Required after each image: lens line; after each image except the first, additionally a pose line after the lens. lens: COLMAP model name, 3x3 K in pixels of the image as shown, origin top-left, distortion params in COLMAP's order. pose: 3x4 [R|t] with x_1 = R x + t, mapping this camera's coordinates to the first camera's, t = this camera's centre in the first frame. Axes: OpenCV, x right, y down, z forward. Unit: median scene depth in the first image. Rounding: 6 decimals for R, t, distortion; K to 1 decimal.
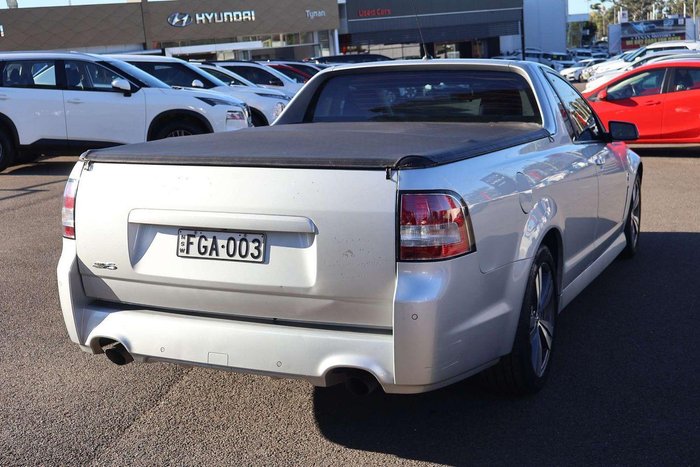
lens RADIAL K [[939.9, 0, 348.9], [0, 939.9, 233.4], [0, 0, 1]] dist [0.010884, -0.038459]
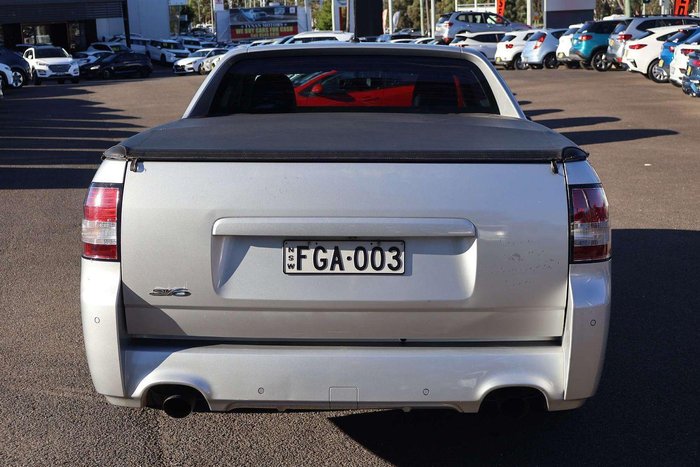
lens RADIAL K [[1100.2, 0, 350.0], [0, 1100.2, 233.5], [0, 0, 1]] dist [-0.004532, -0.039898]
pose [[0.914933, -0.040067, 0.401612, -0.513011], [0.046319, 0.998909, -0.005864, -0.002275], [-0.400939, 0.023967, 0.915791, 0.103454]]
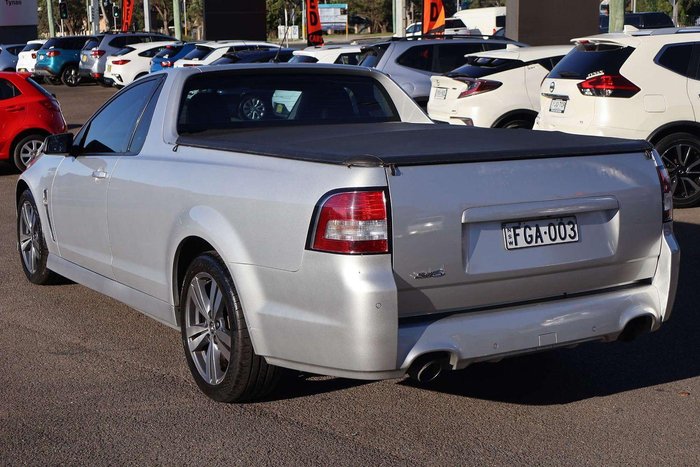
lens RADIAL K [[1100.2, 0, 350.0], [0, 1100.2, 233.5], [0, 0, 1]] dist [-0.004532, -0.039898]
pose [[0.555430, -0.104175, 0.825012, -1.263401], [0.135513, 0.990199, 0.033801, -0.056546], [-0.820448, 0.093026, 0.564103, 0.466128]]
